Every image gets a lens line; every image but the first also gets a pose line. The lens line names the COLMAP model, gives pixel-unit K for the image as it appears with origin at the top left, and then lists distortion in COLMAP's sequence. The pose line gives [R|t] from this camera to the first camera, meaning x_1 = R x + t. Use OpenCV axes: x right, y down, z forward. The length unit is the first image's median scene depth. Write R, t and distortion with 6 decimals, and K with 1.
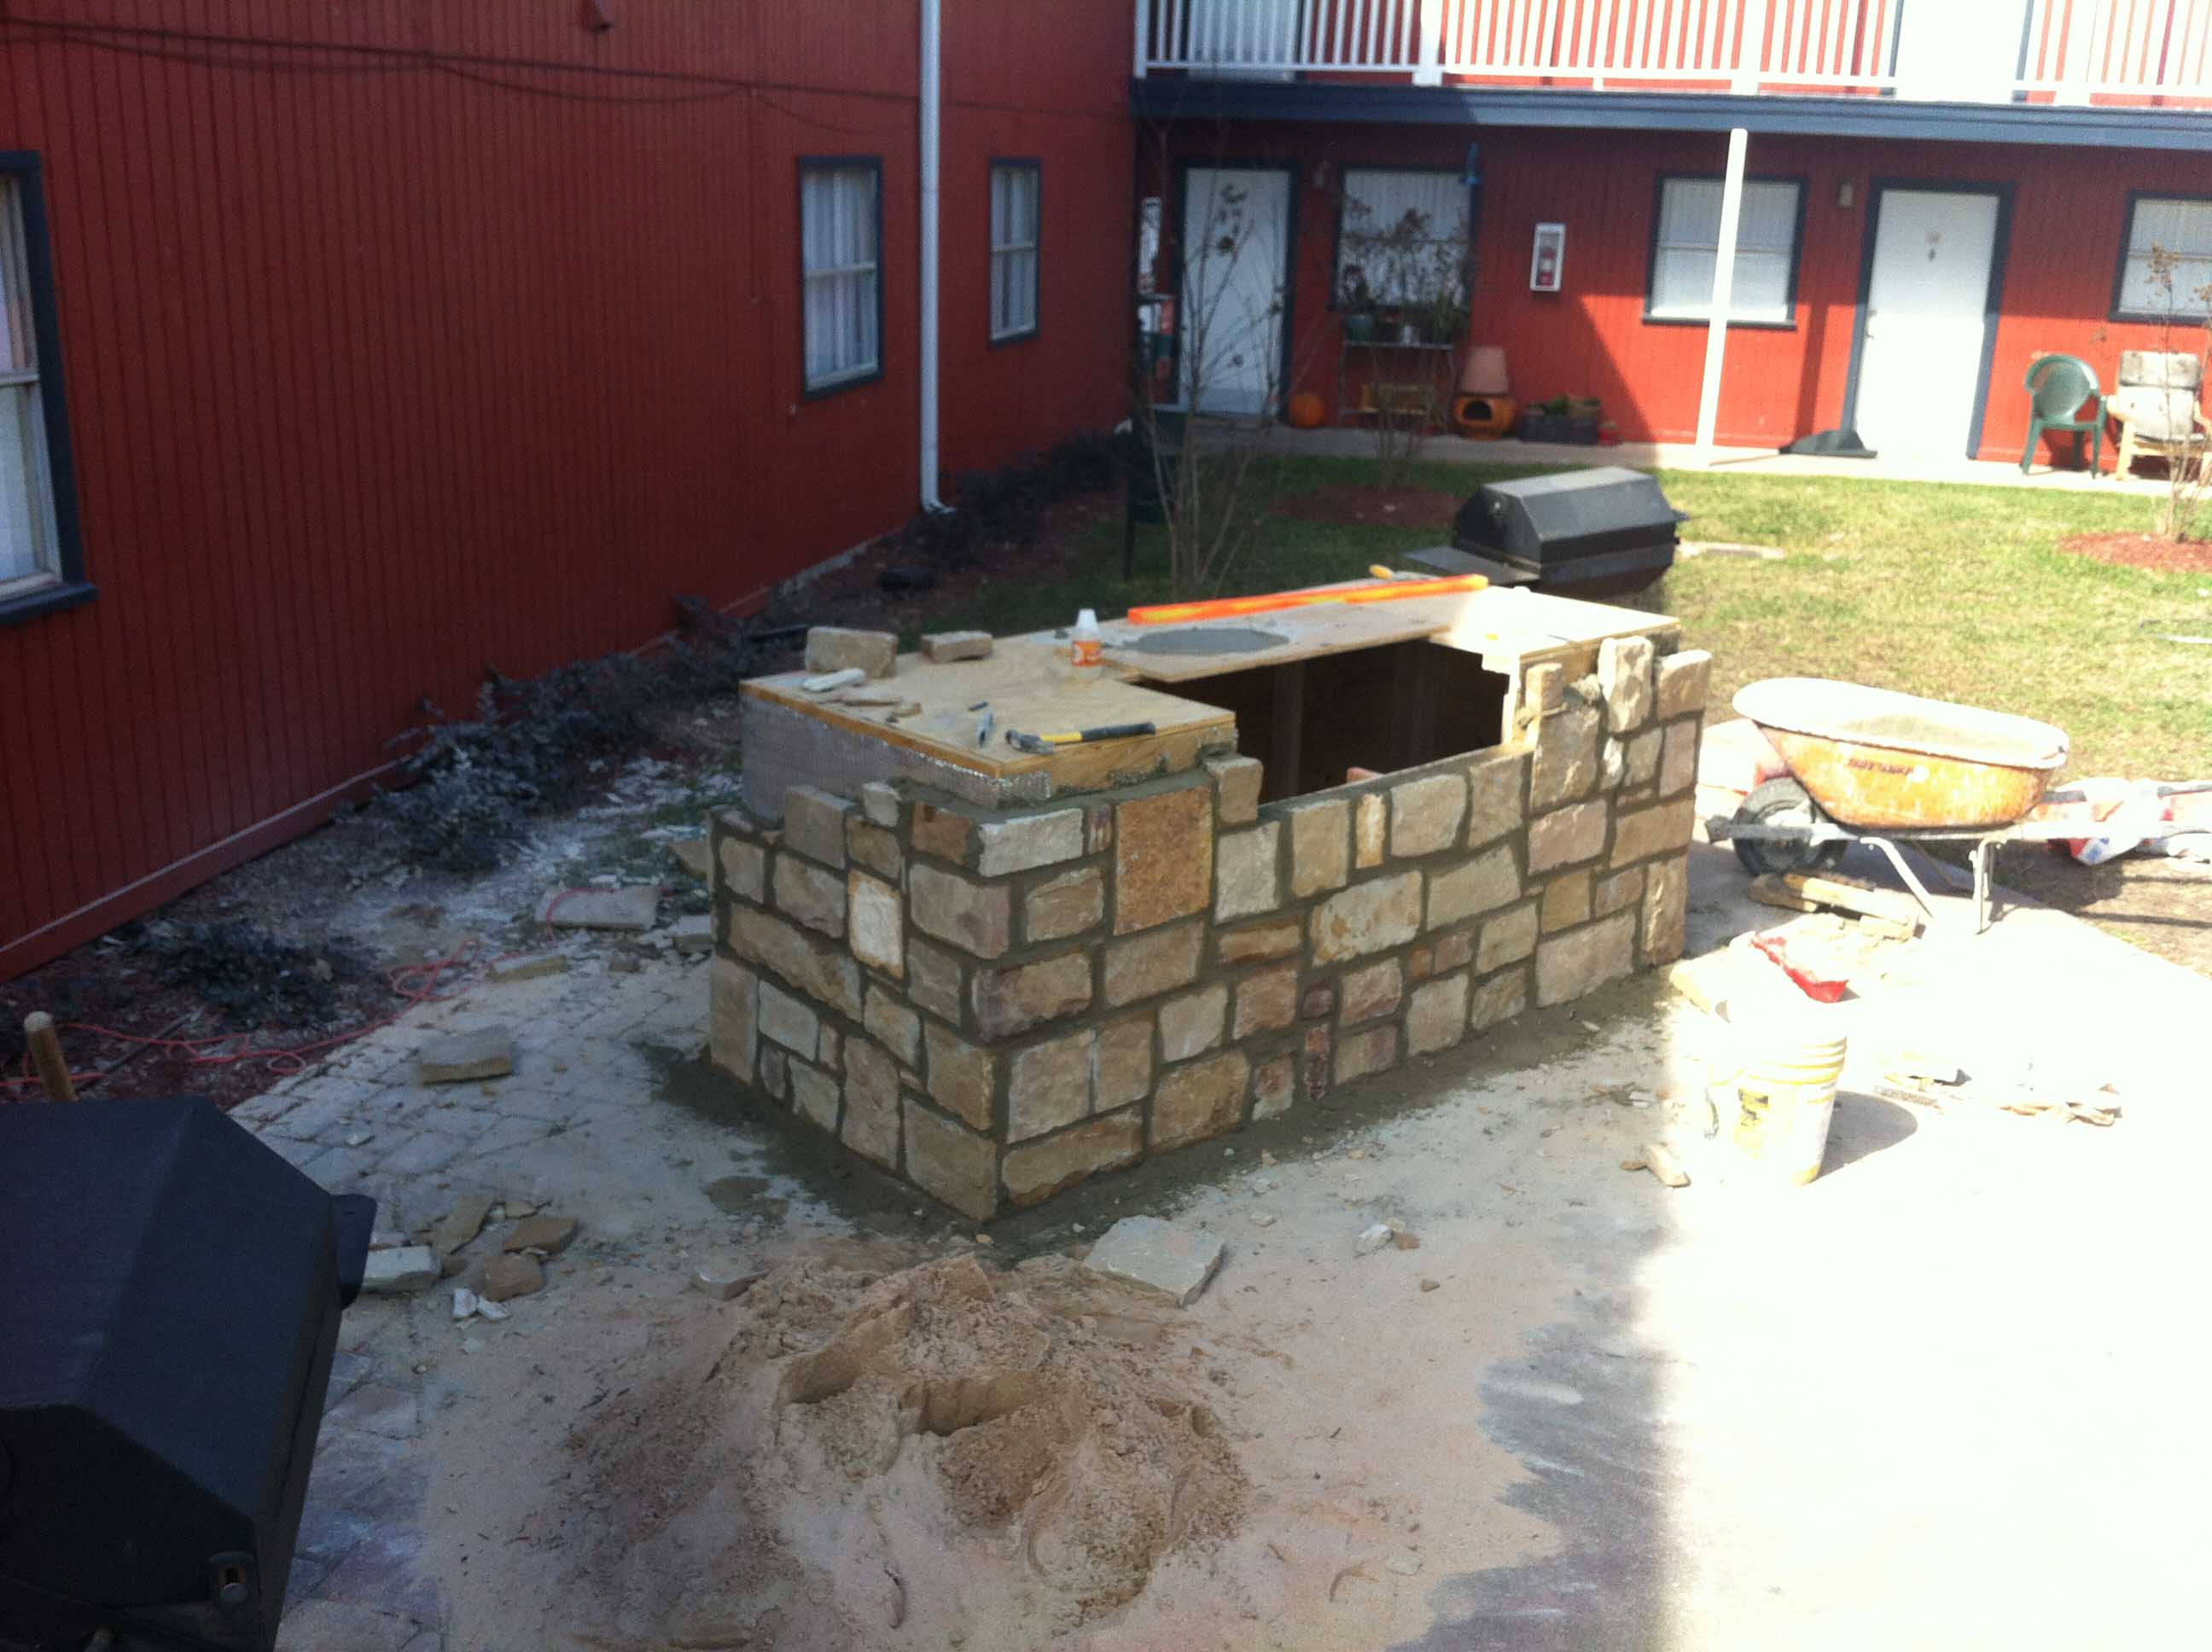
lens RADIAL K [[2169.8, 0, 1106.0], [0, 2169.8, 826.0], [0, 0, 1]] dist [-0.004476, -0.004724]
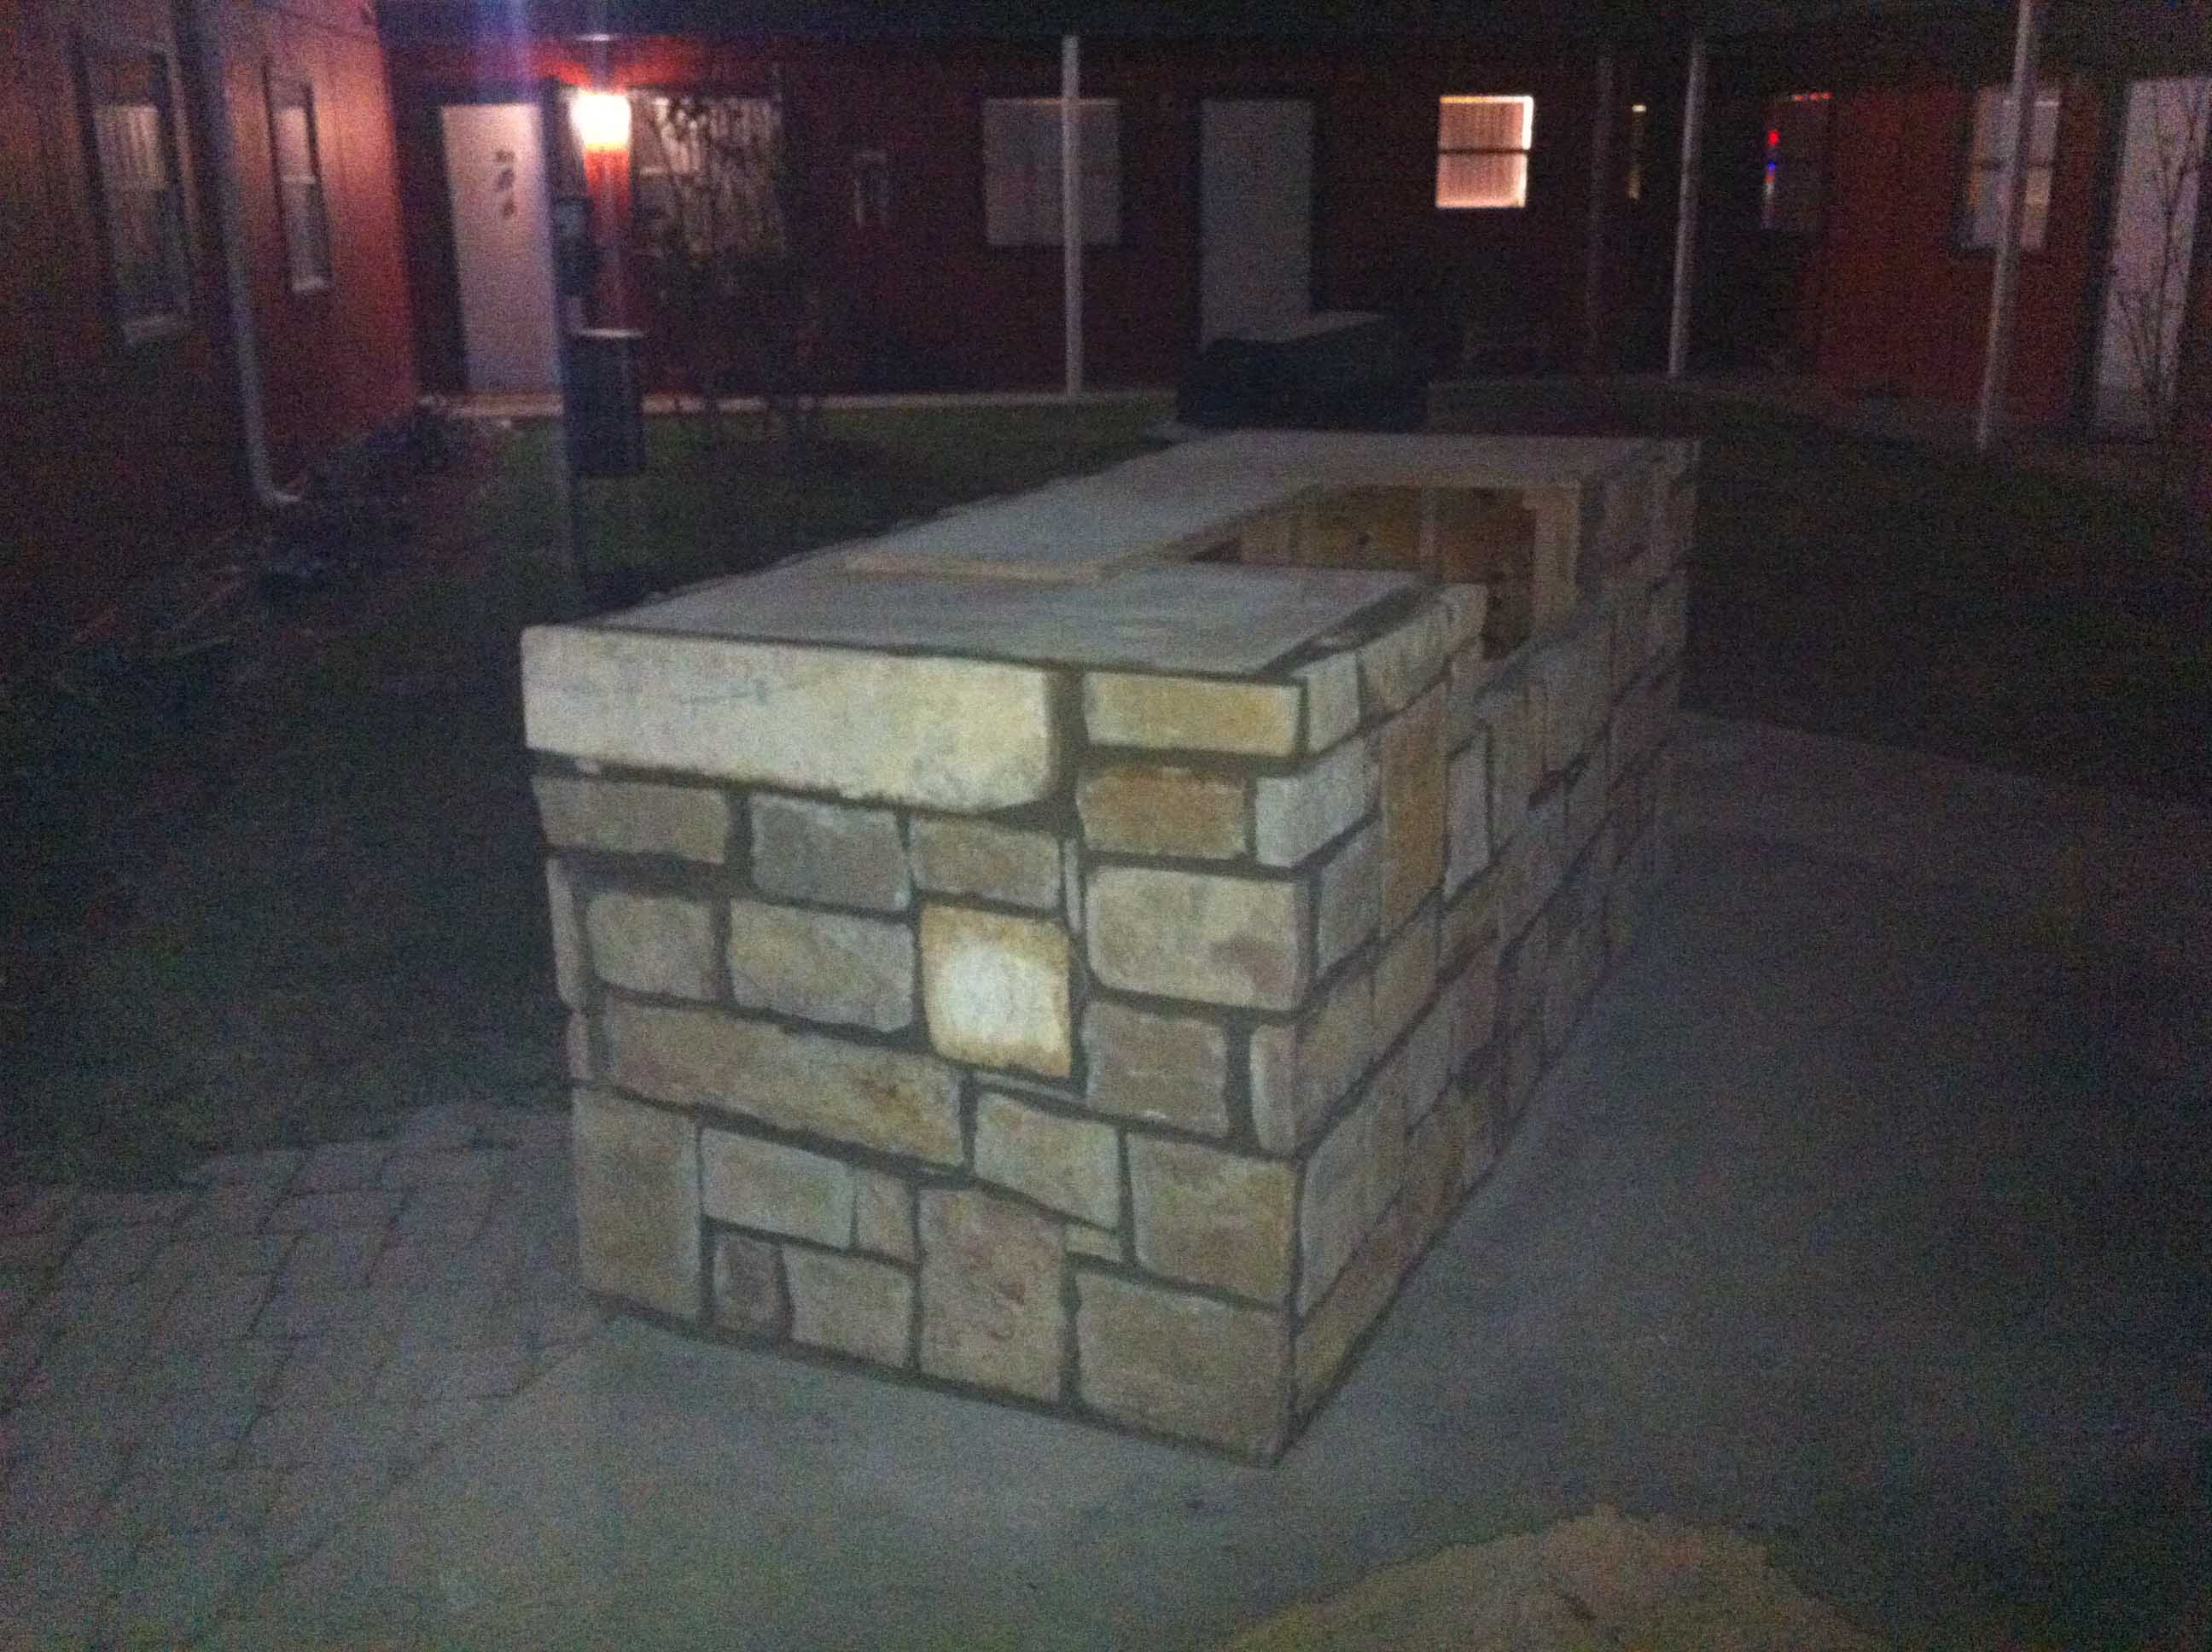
lens RADIAL K [[2169.8, 0, 1106.0], [0, 2169.8, 826.0], [0, 0, 1]] dist [-0.004476, -0.004724]
pose [[0.920956, -0.153538, 0.358142, -0.257453], [0.155734, 0.987534, 0.022895, -0.006570], [-0.357193, 0.034689, 0.933386, 0.413022]]
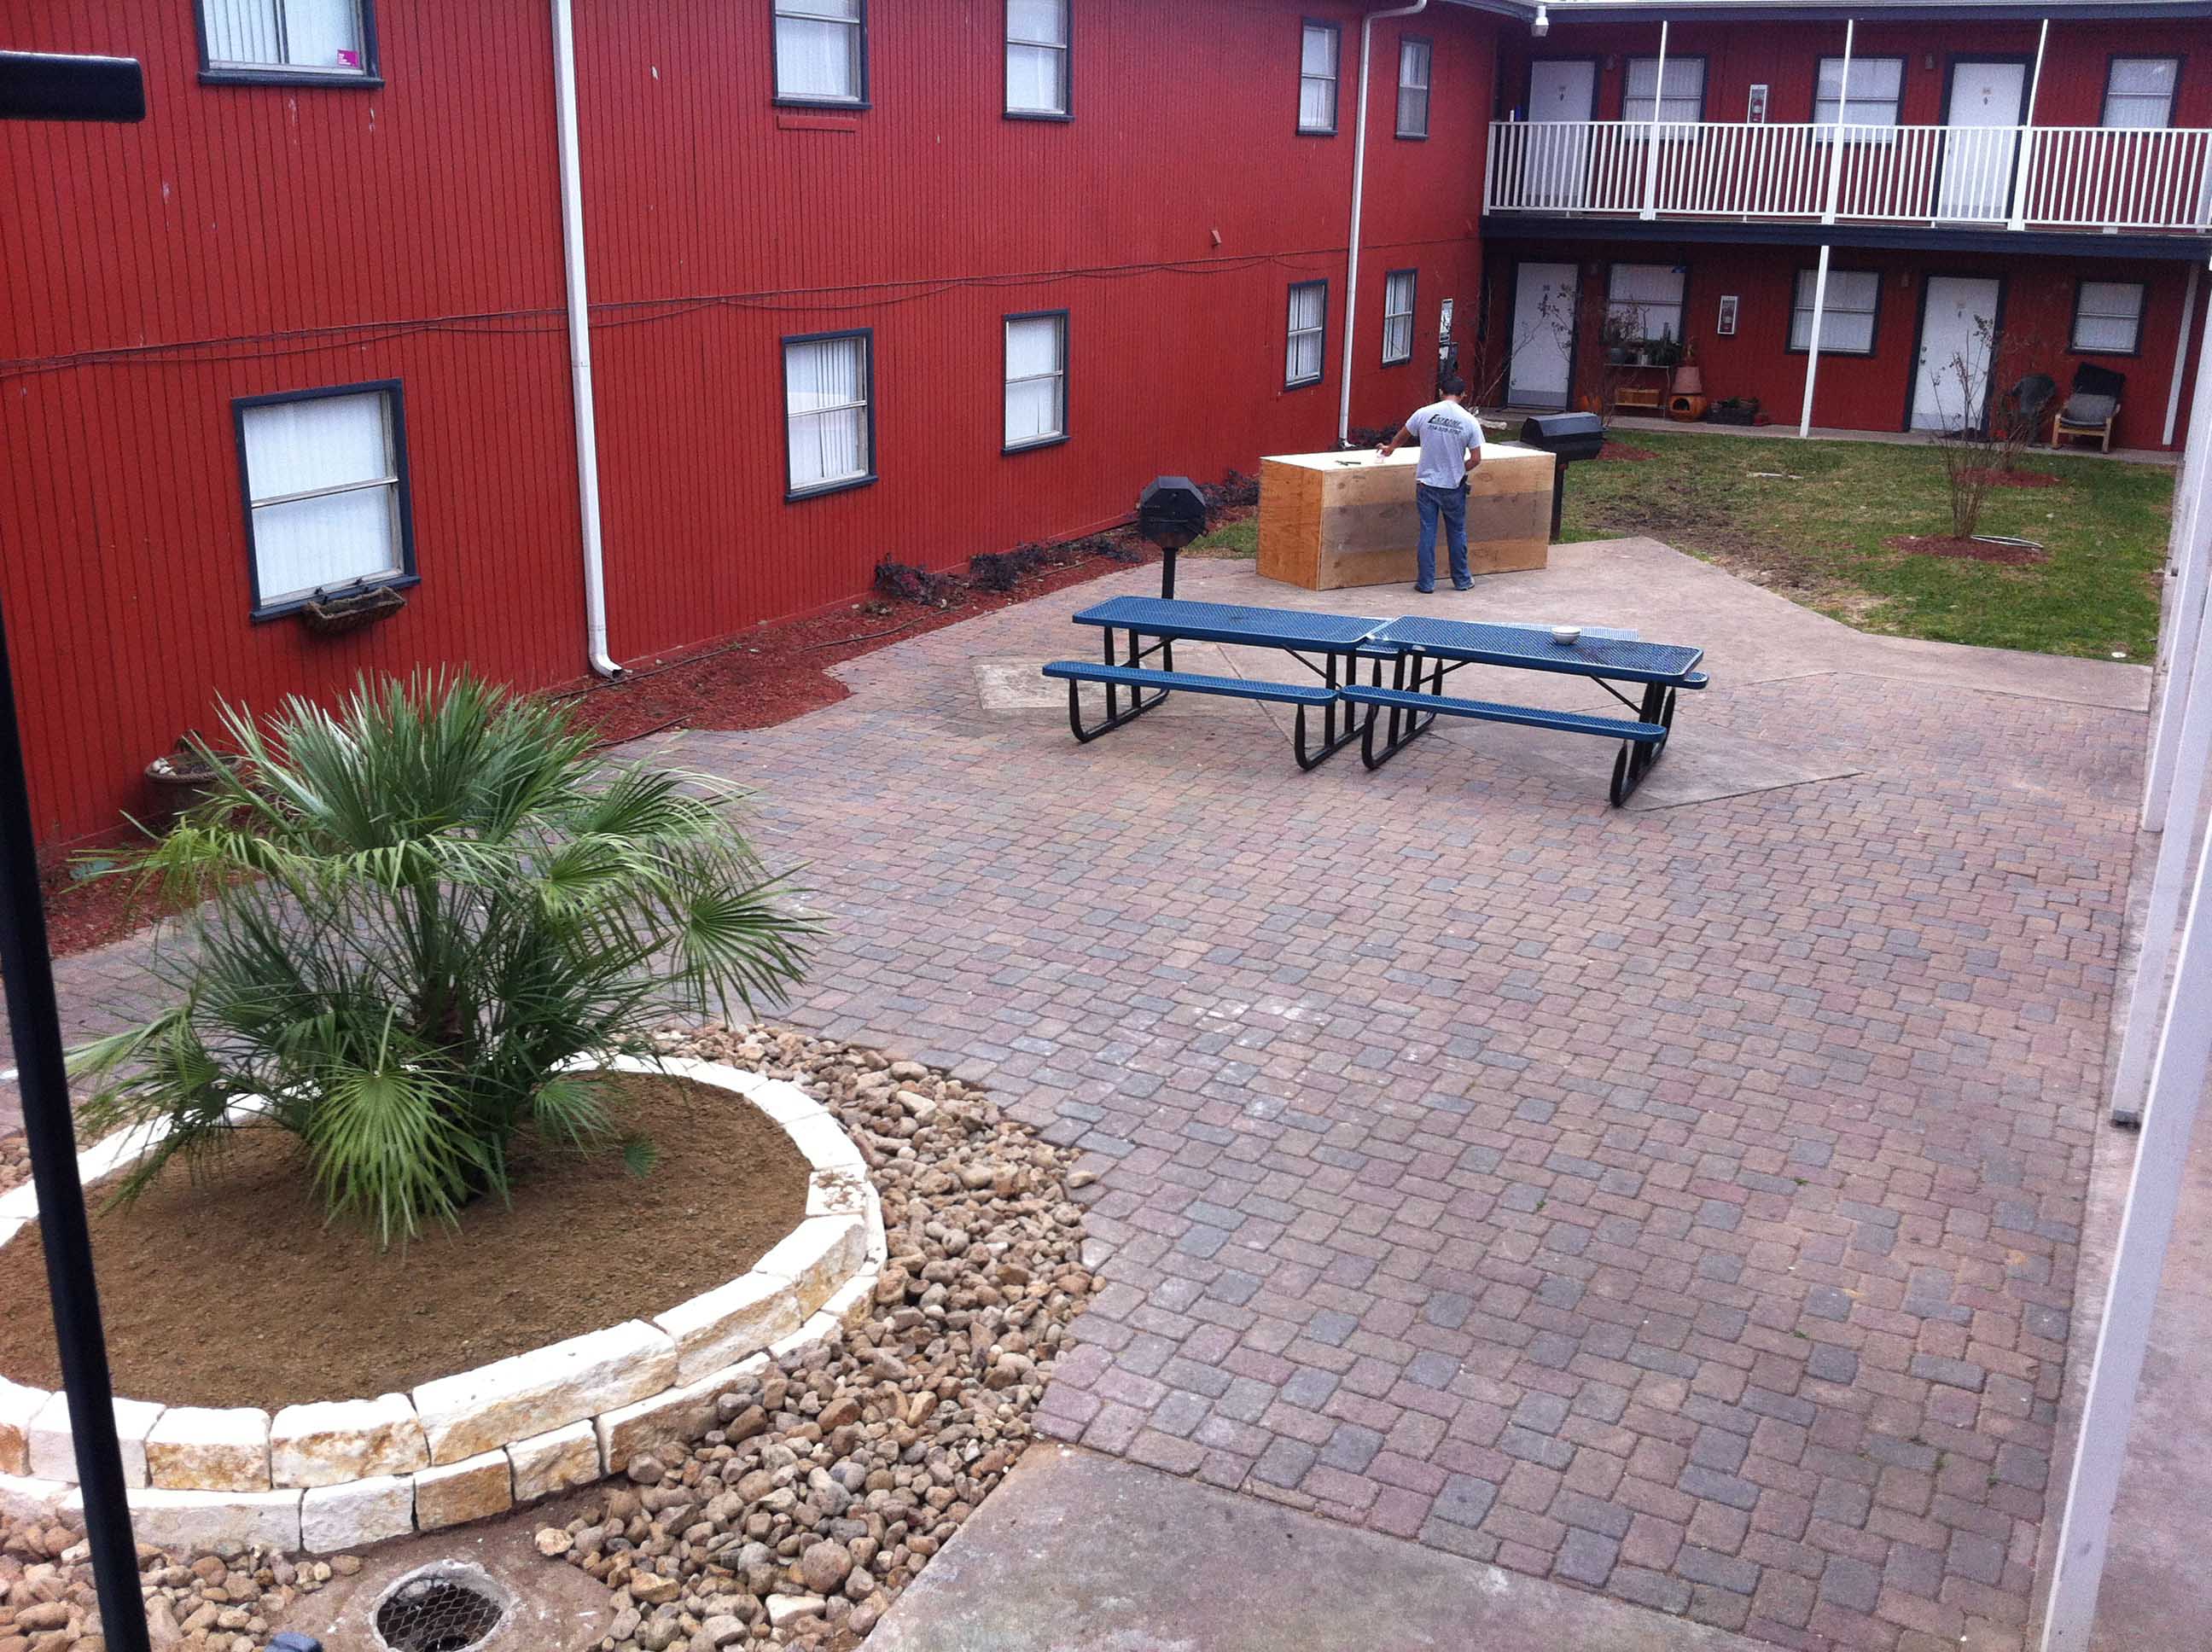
lens RADIAL K [[2169.8, 0, 1106.0], [0, 2169.8, 826.0], [0, 0, 1]] dist [-0.004476, -0.004724]
pose [[0.974575, 0.049432, -0.218540, 0.419246], [-0.051358, 0.998675, -0.003136, 0.594597], [0.218096, 0.014280, 0.975823, -2.680645]]
